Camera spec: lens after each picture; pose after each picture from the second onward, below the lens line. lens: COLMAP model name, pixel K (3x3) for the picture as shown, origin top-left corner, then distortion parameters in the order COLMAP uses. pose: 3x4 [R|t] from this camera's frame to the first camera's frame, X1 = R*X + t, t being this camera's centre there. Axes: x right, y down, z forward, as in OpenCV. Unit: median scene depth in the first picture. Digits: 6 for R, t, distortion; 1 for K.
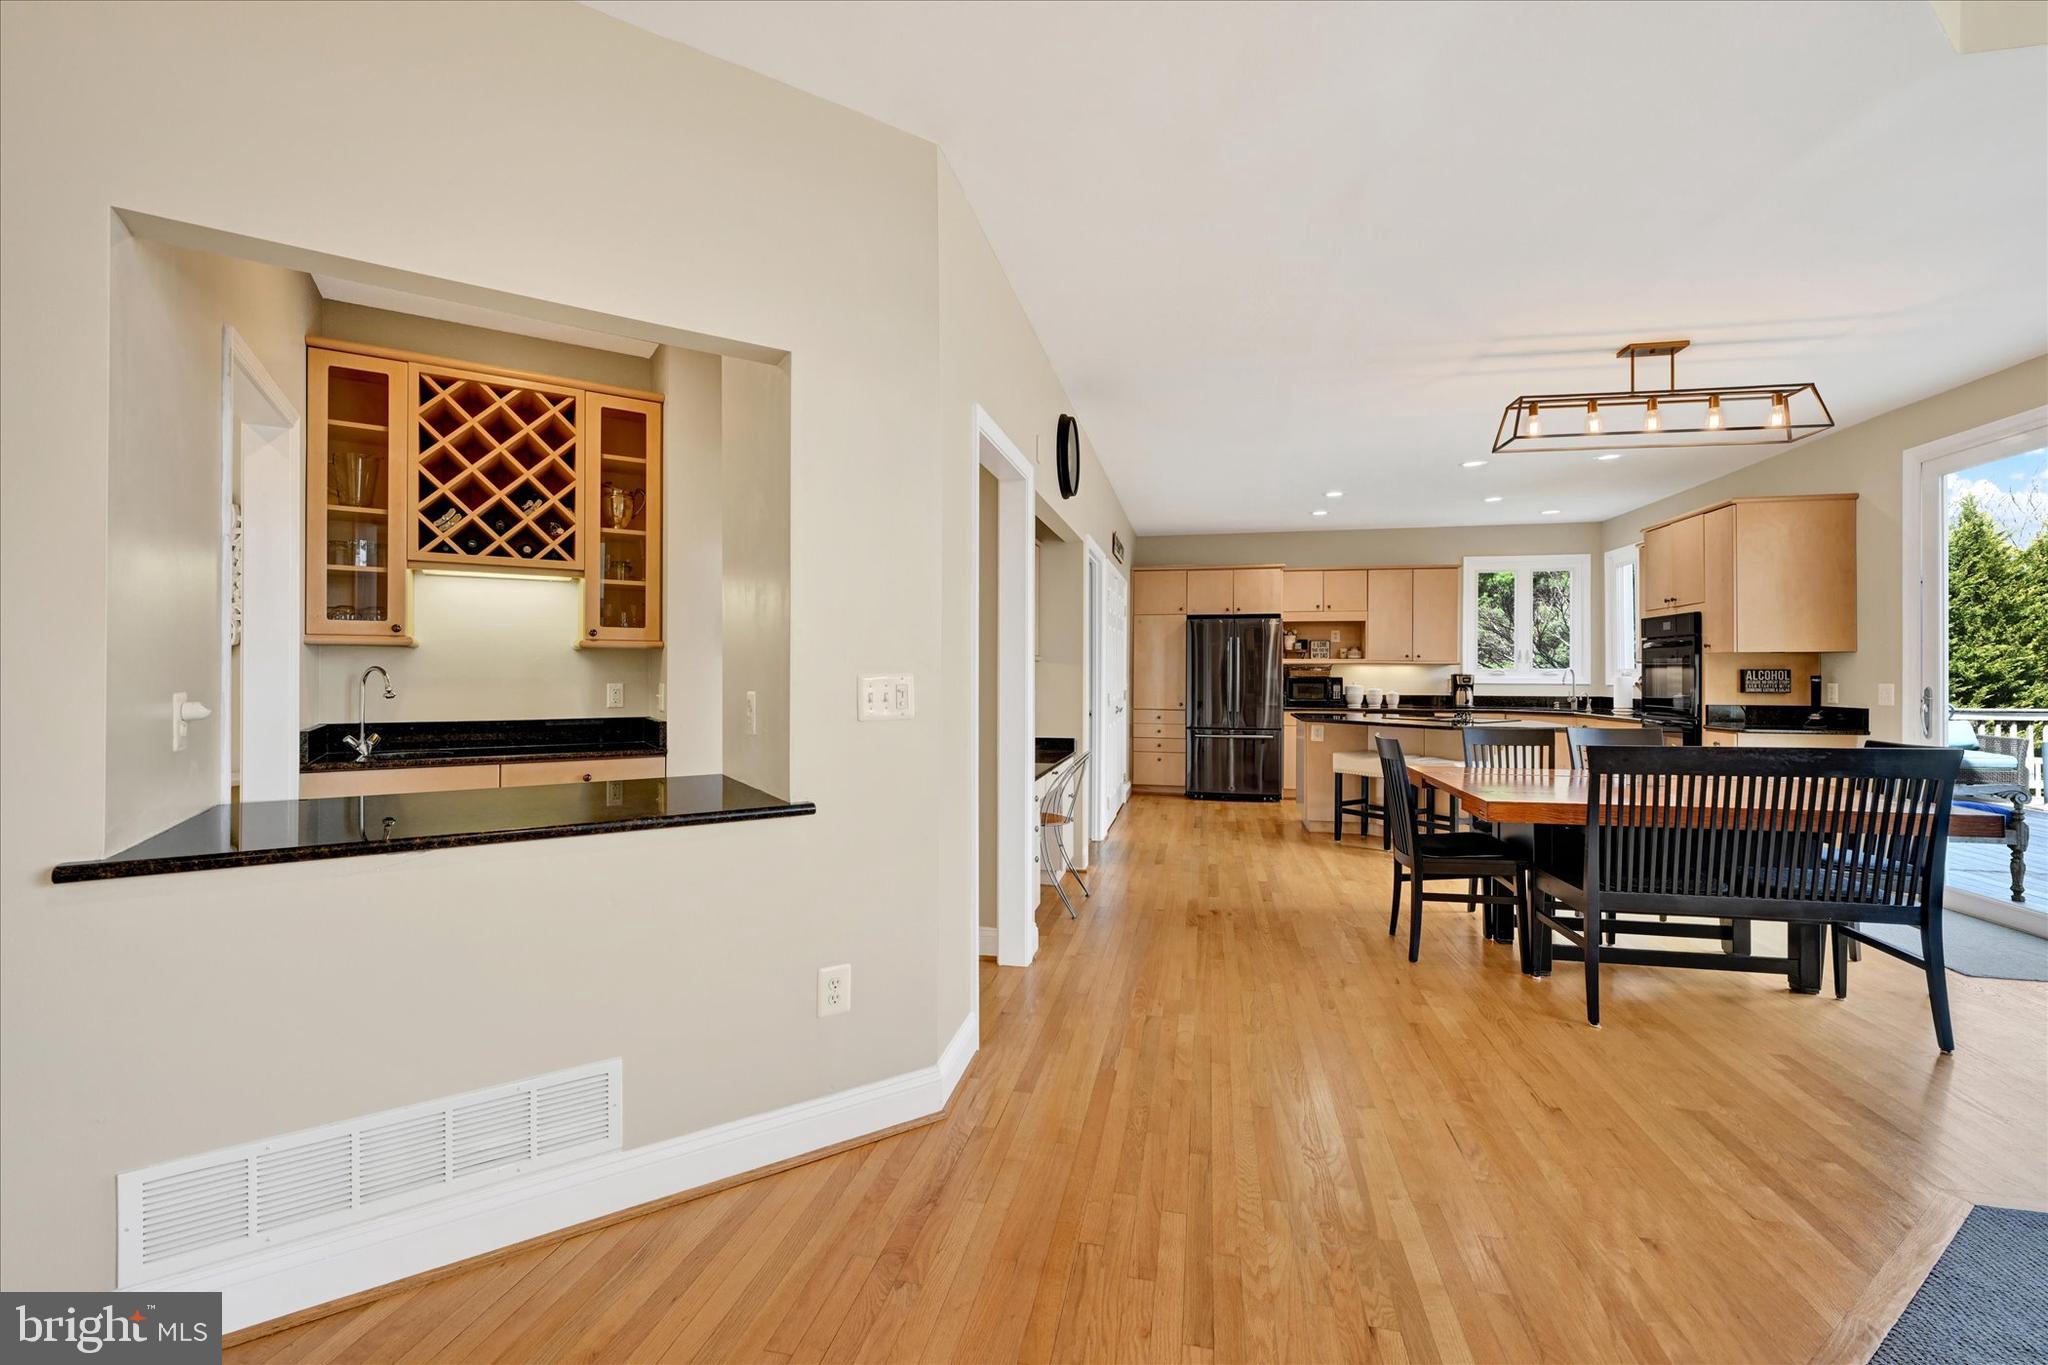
lens RADIAL K [[836.4, 0, 1014.5], [0, 836.4, 670.6], [0, 0, 1]] dist [-0.002224, -0.000093]
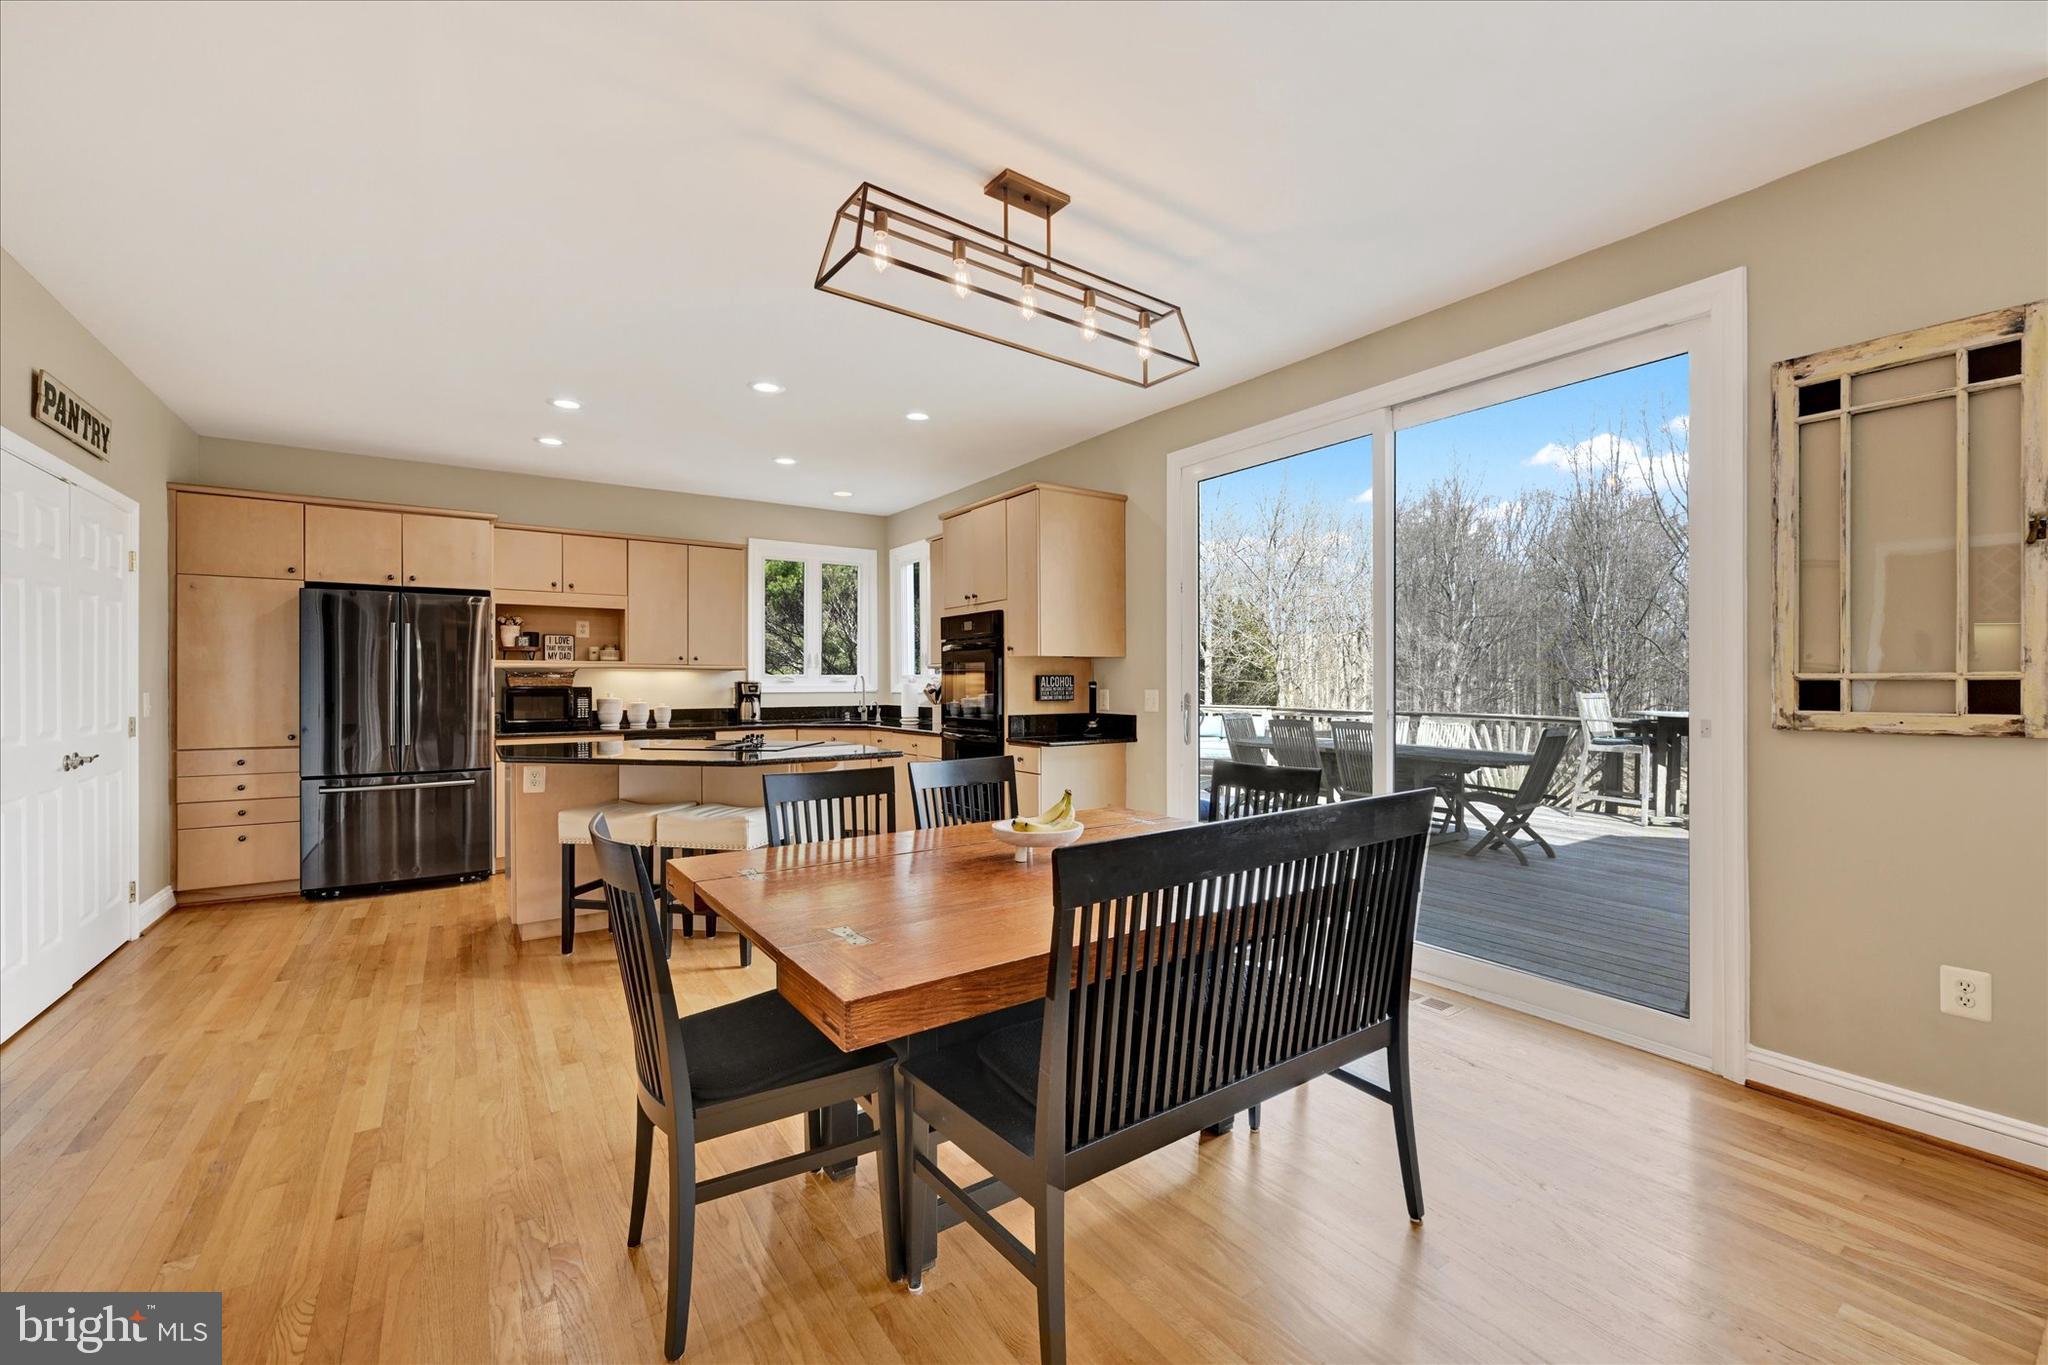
lens RADIAL K [[836.4, 0, 1020.8], [0, 836.4, 681.3], [0, 0, 1]] dist [-0.002224, -0.000093]
pose [[0.684406, -0.004688, 0.729086, 0.129632], [0.001495, 0.999986, 0.005027, 0.000275], [-0.729100, -0.002351, 0.684403, 0.260199]]
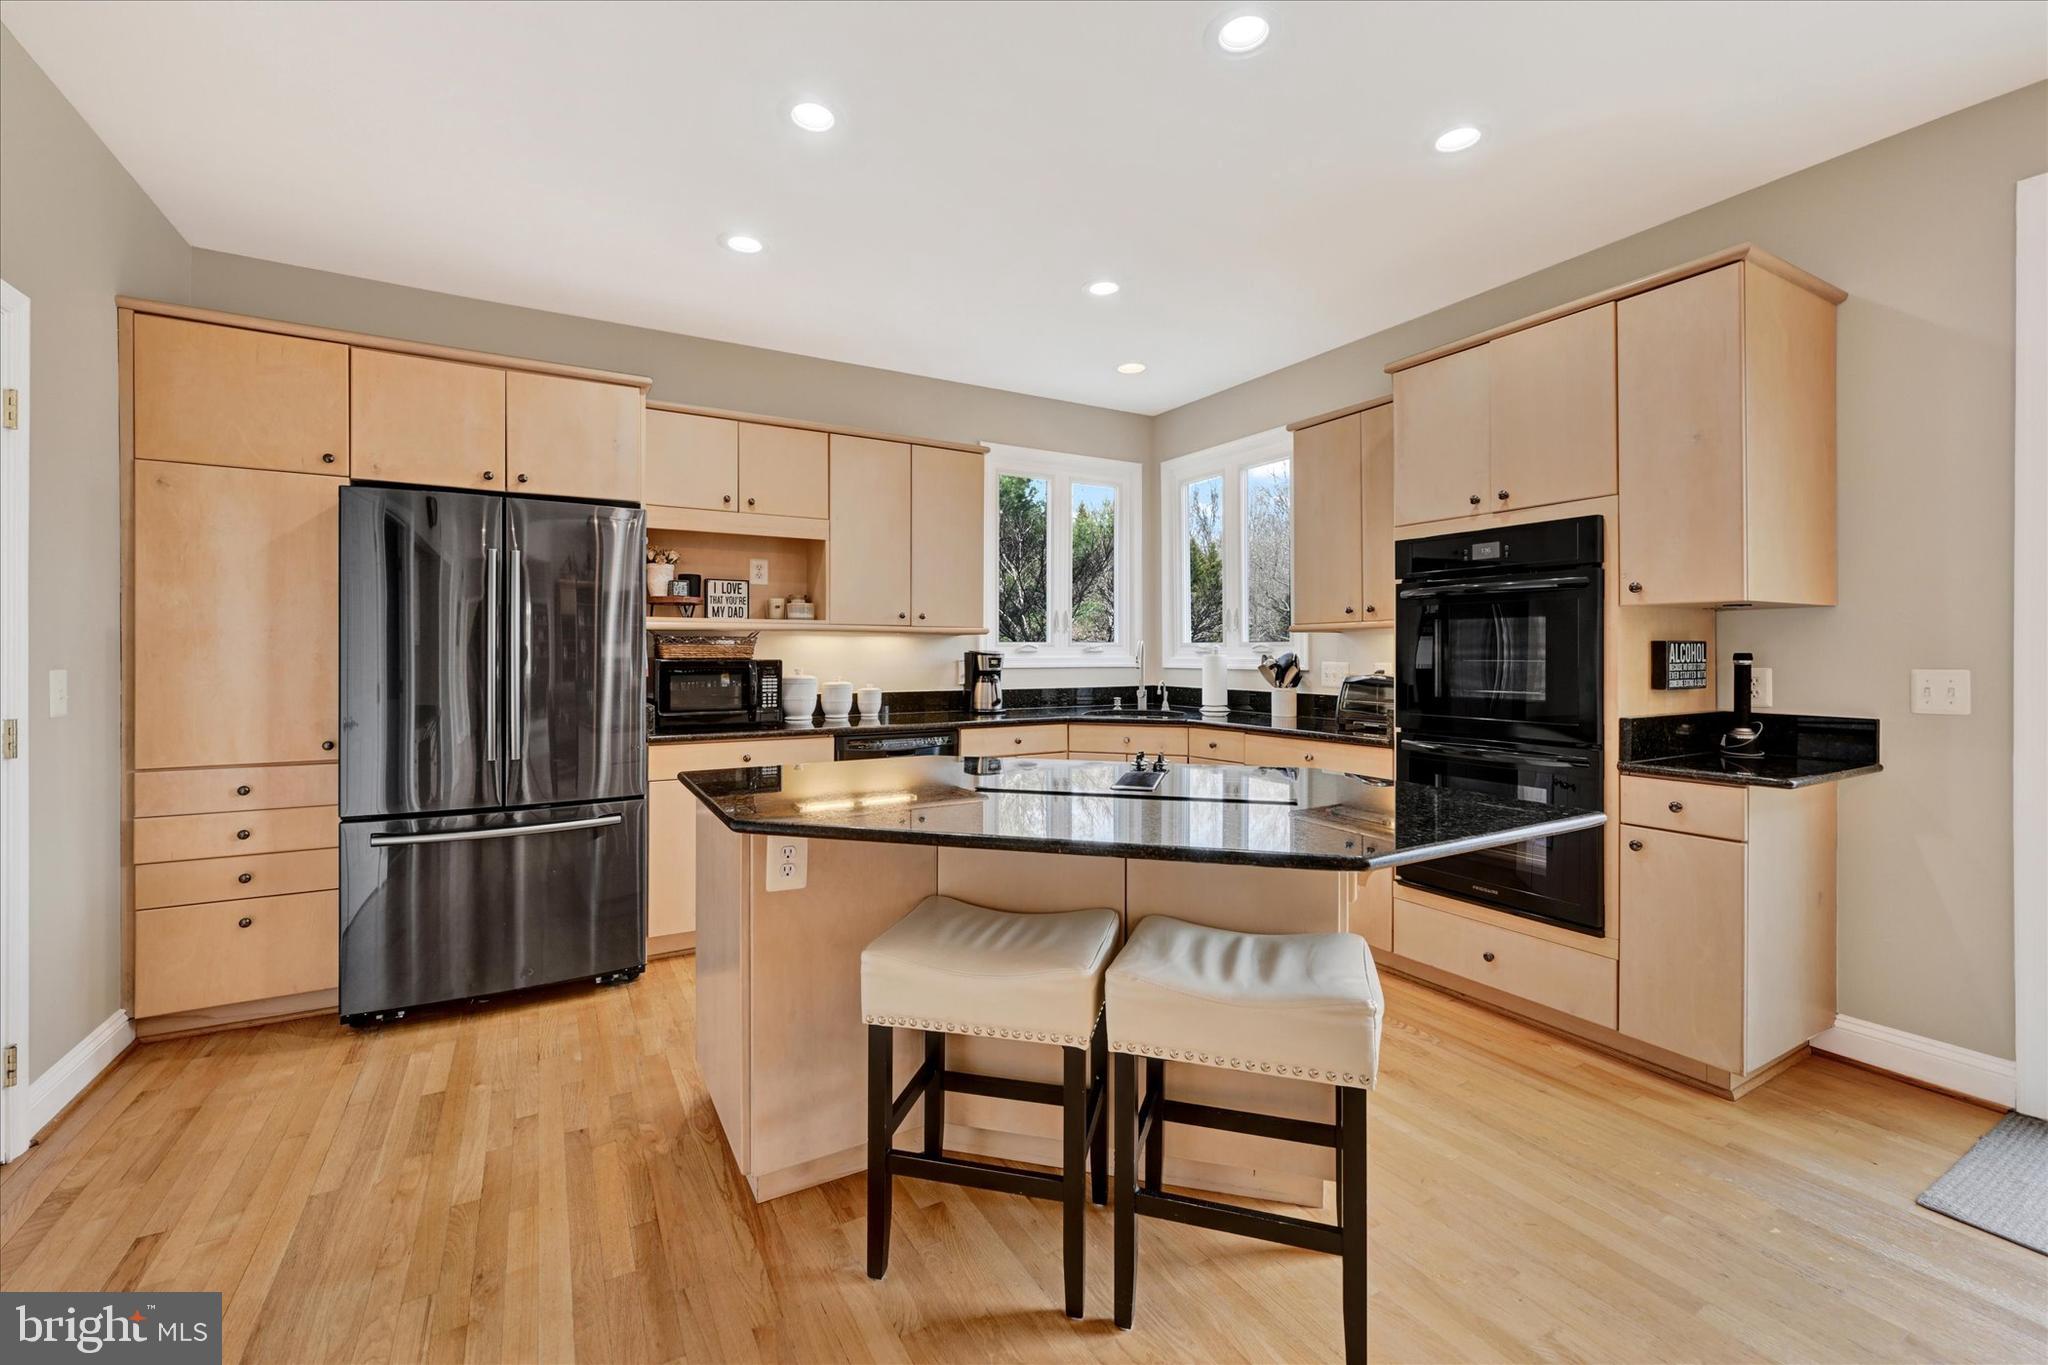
lens RADIAL K [[836.4, 0, 1001.4], [0, 836.4, 649.6], [0, 0, 1]] dist [-0.002224, -0.000093]
pose [[0.743825, -0.001796, 0.668372, 0.183792], [0.000064, 0.999997, 0.002616, 0.001644], [-0.668374, -0.001903, 0.743823, 0.601475]]
